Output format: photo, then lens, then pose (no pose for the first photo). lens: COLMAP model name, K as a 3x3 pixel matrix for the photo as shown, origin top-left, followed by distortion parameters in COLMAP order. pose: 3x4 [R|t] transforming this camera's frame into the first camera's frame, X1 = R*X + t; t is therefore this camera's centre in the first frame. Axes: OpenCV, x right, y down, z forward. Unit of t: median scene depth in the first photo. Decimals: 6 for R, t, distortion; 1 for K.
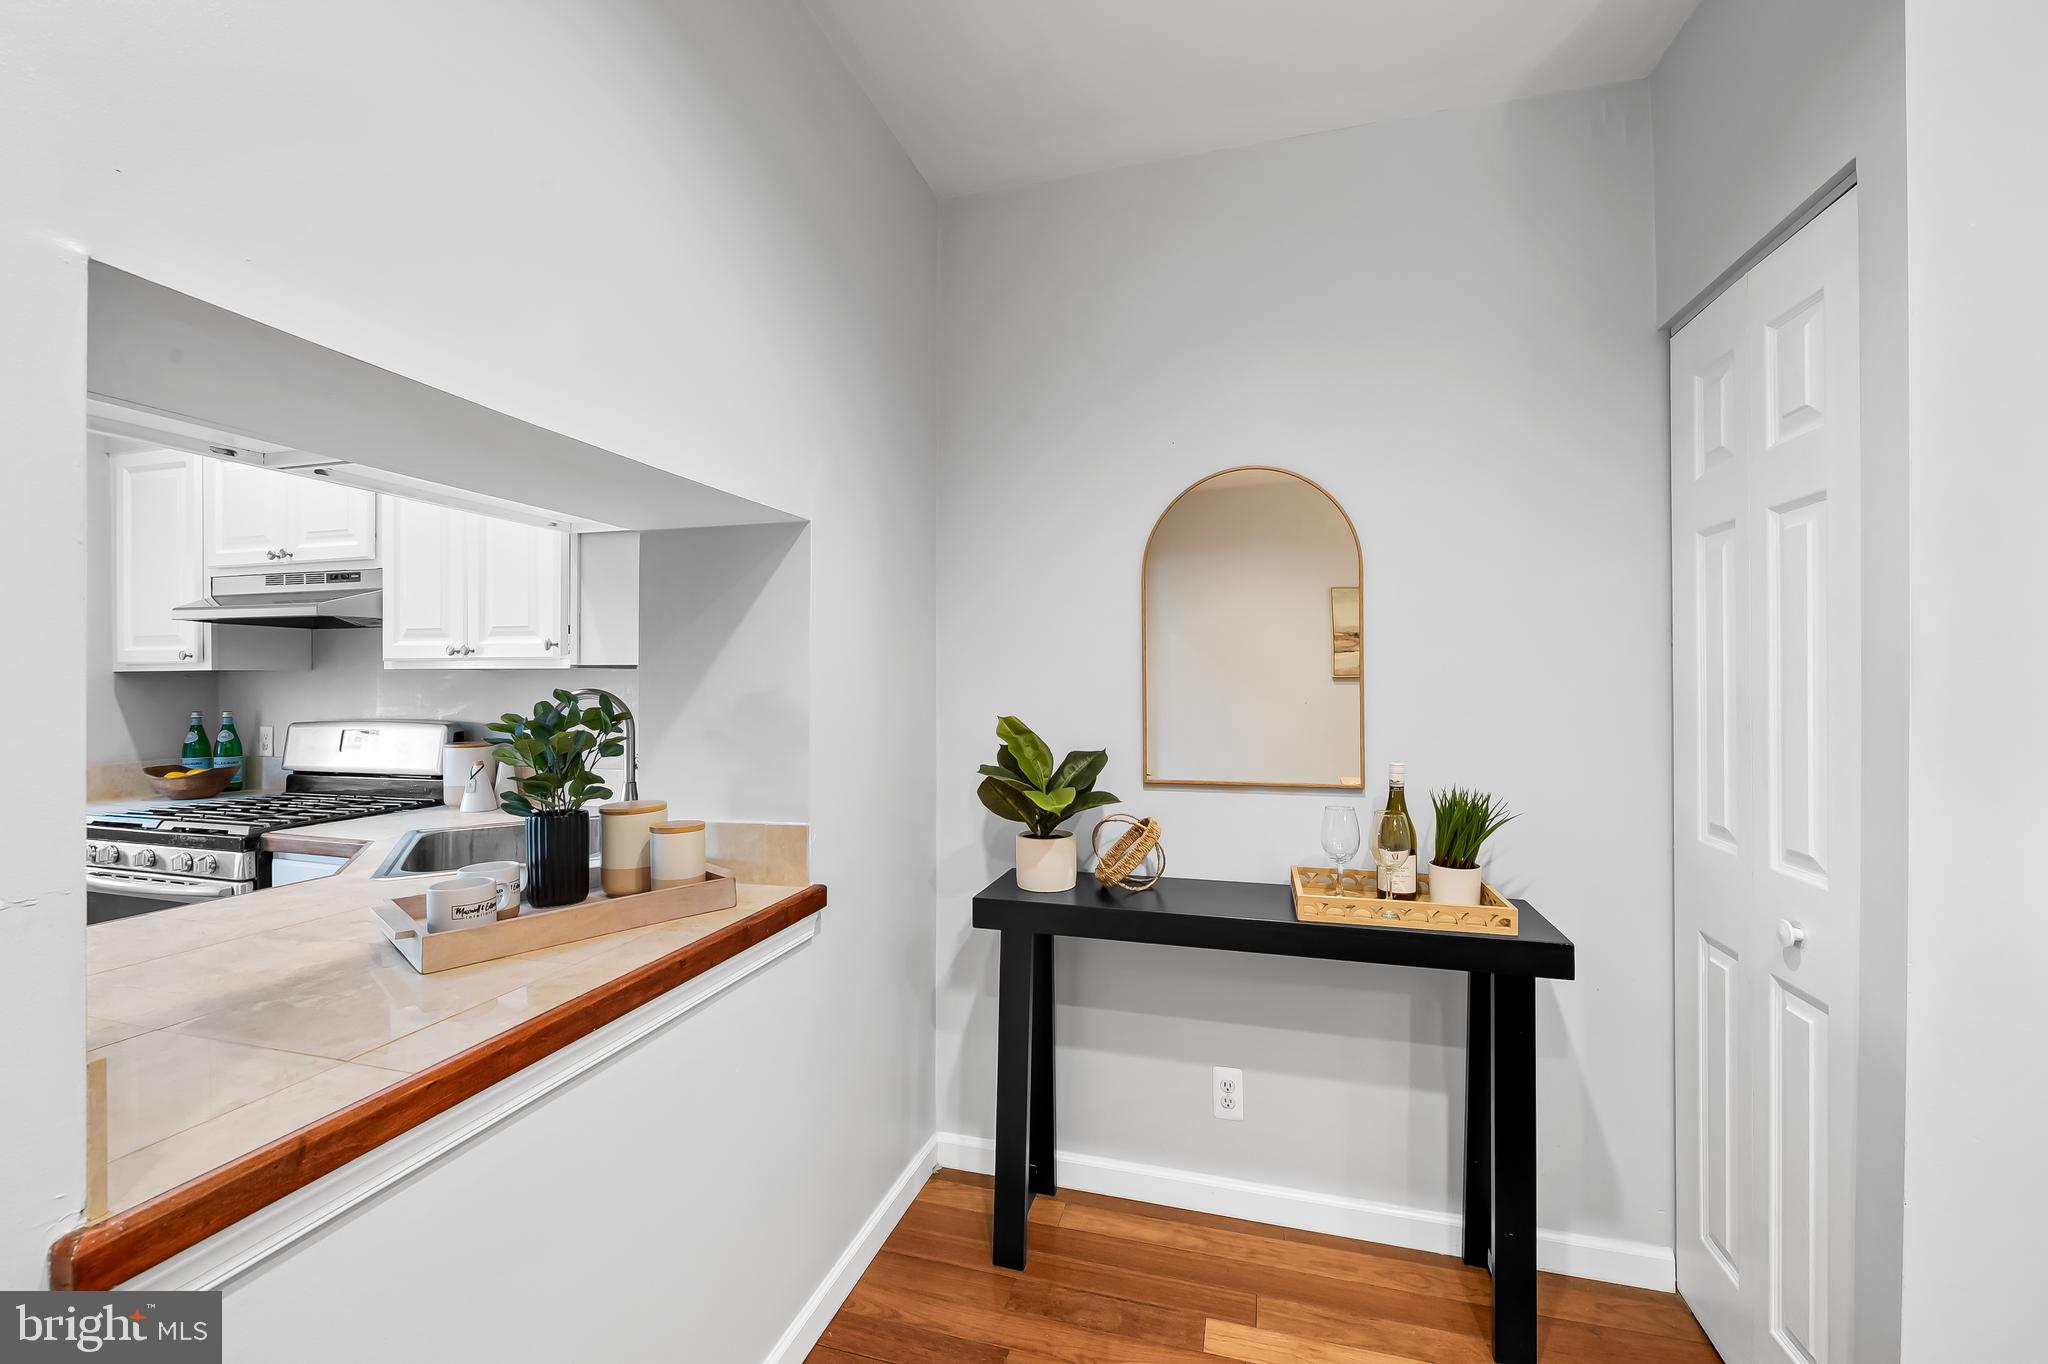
lens RADIAL K [[819.8, 0, 1036.4], [0, 819.8, 680.6], [0, 0, 1]] dist [-0.009521, 0.000080]
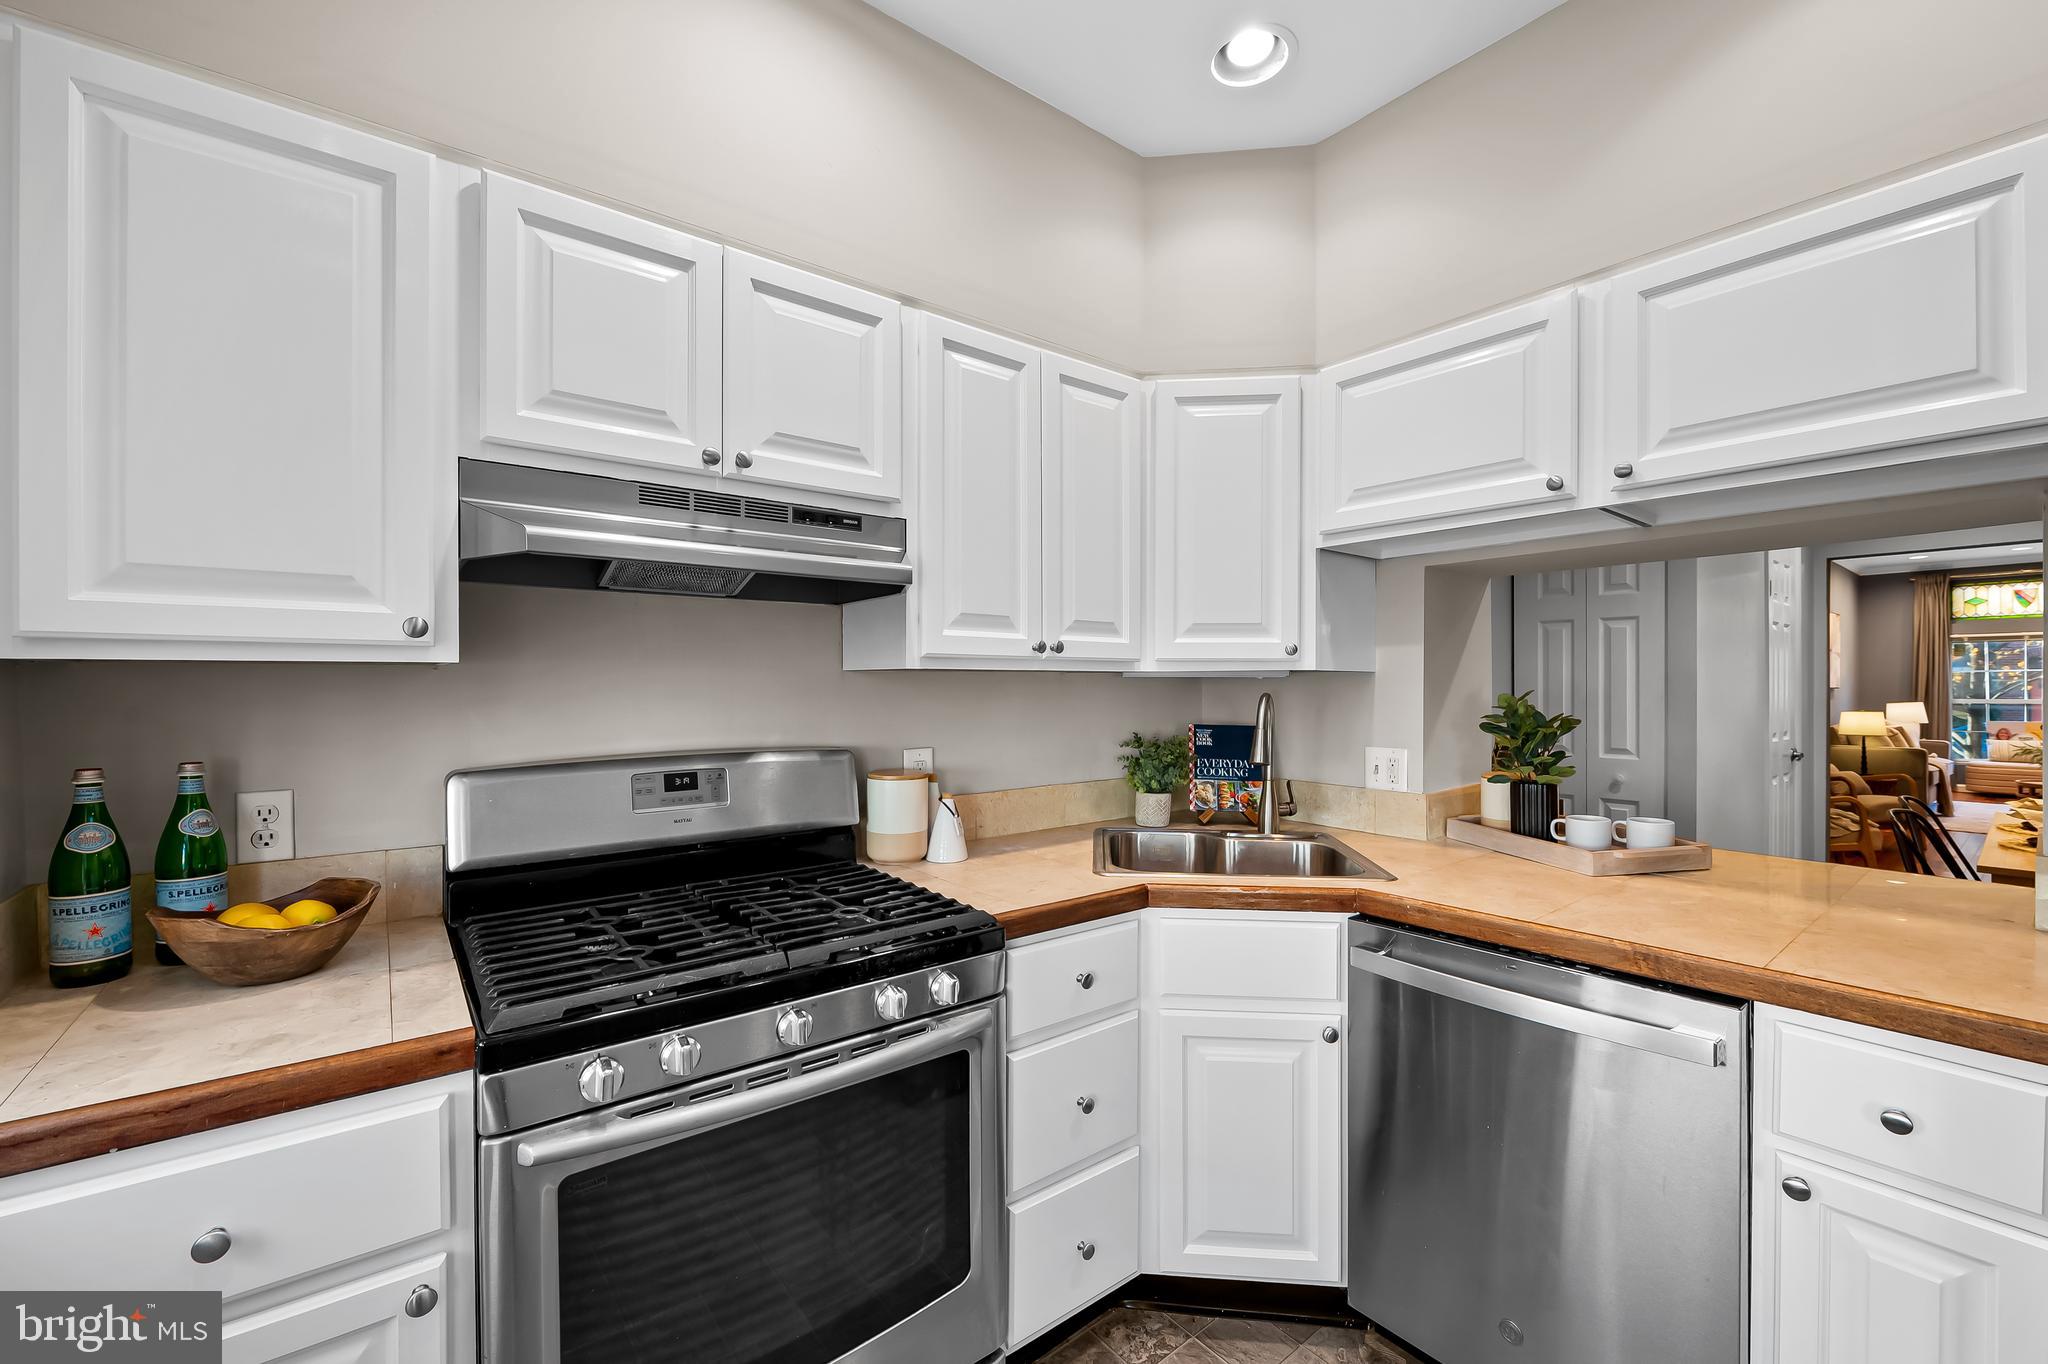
lens RADIAL K [[819.8, 0, 1026.4], [0, 819.8, 684.8], [0, 0, 1]] dist [-0.009521, 0.000080]
pose [[0.599252, -0.000130, 0.800560, -1.727552], [0.002191, 0.999997, -0.001477, 0.001270], [-0.800557, 0.002639, 0.599250, 0.686213]]
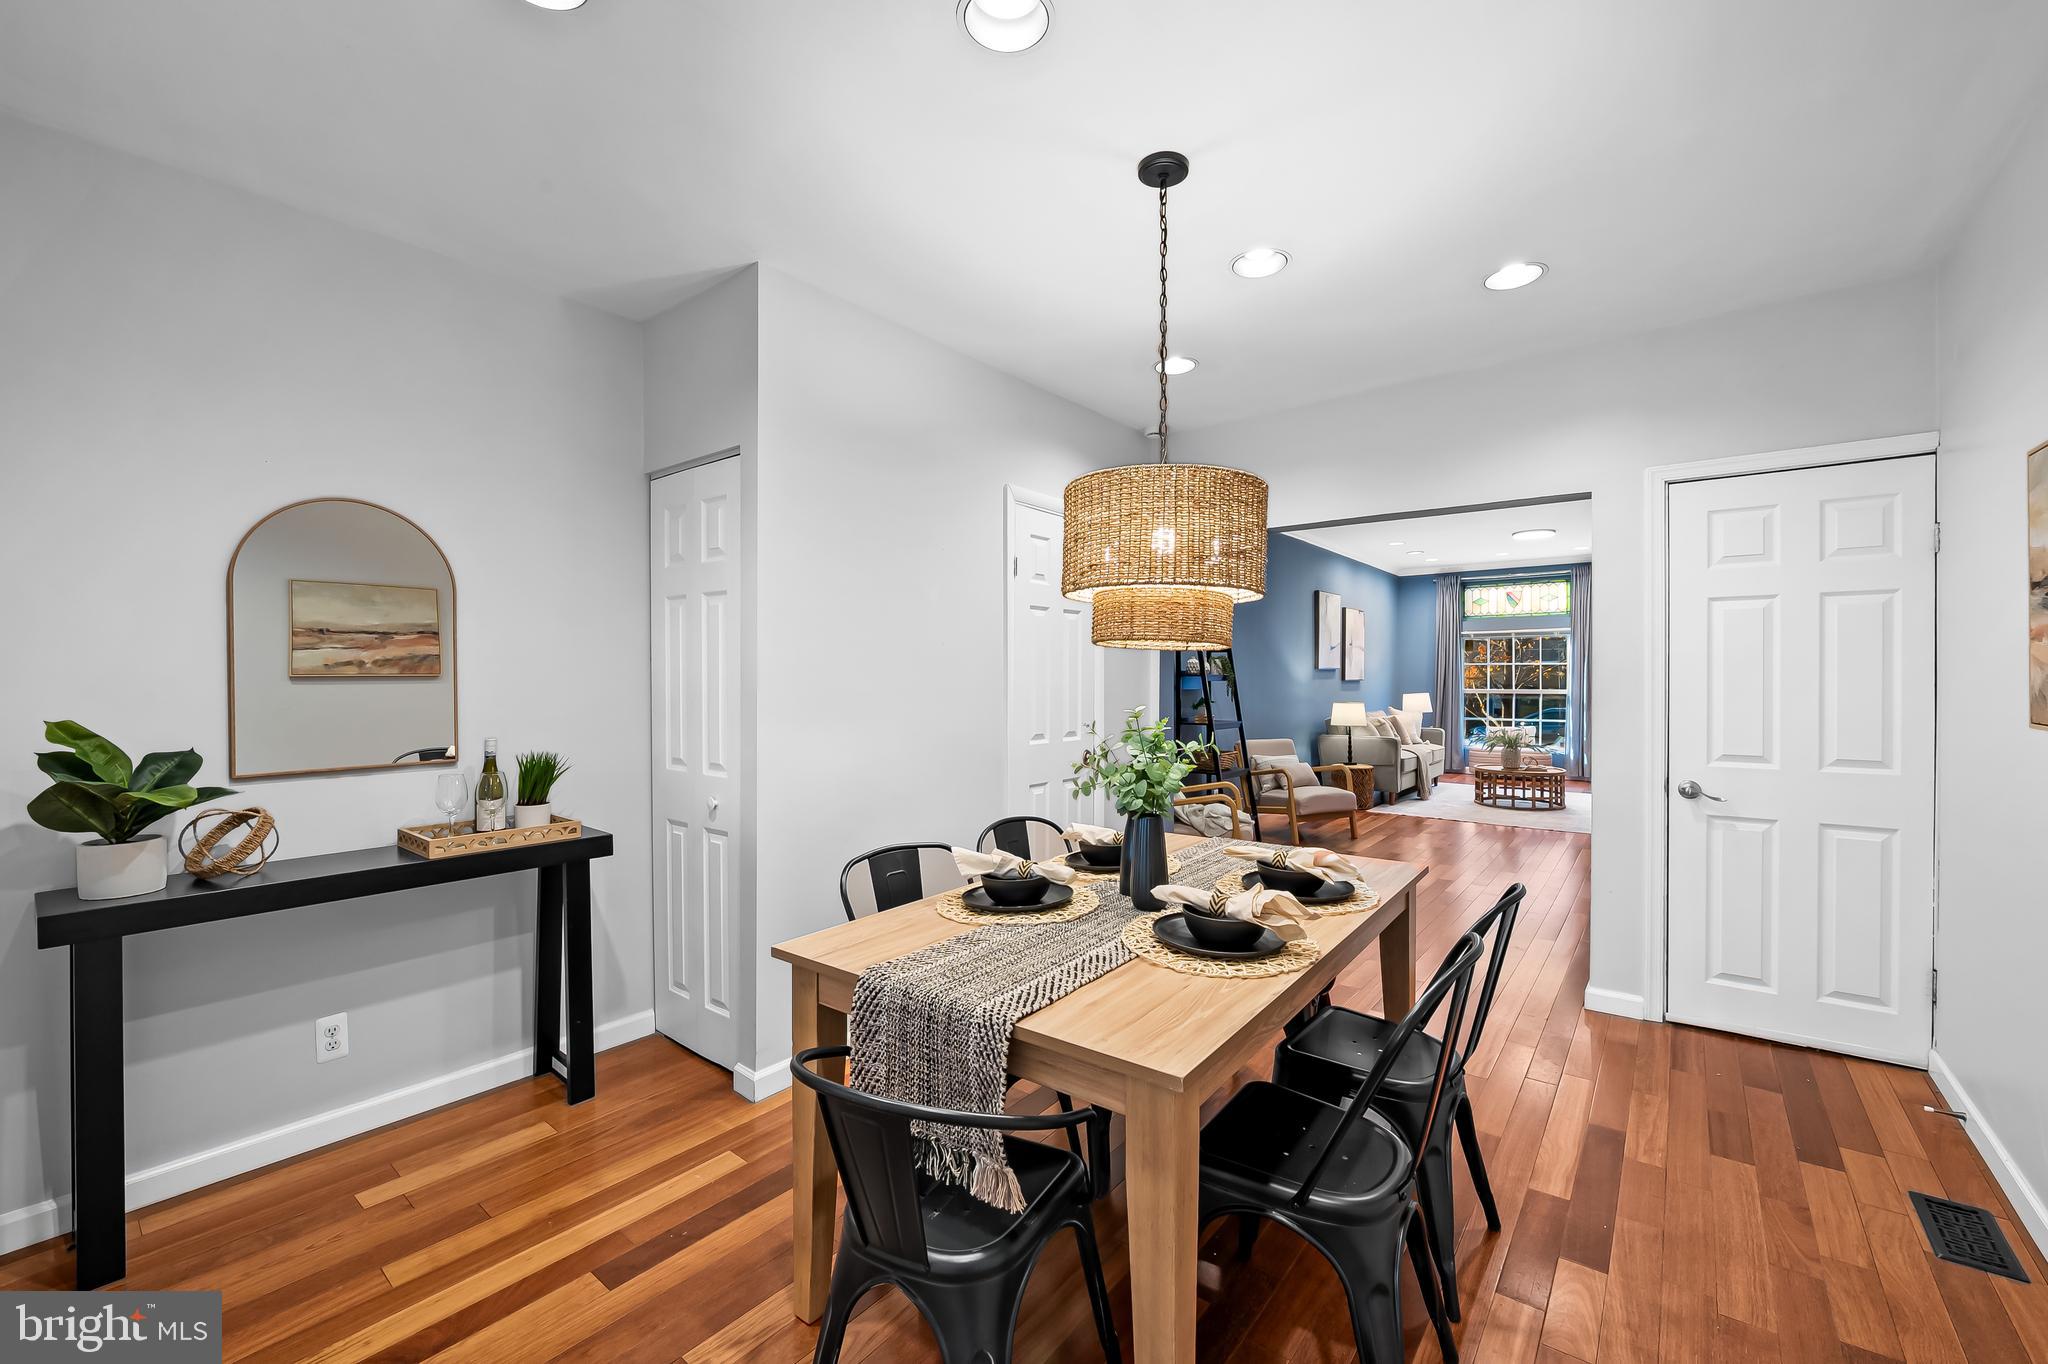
lens RADIAL K [[819.8, 0, 1024.1], [0, 819.8, 673.9], [0, 0, 1]] dist [-0.009521, 0.000080]
pose [[0.386909, 0.001640, 0.922117, -0.486277], [0.002084, 0.999994, -0.002653, -0.004868], [-0.922116, 0.002948, 0.386903, -0.379769]]
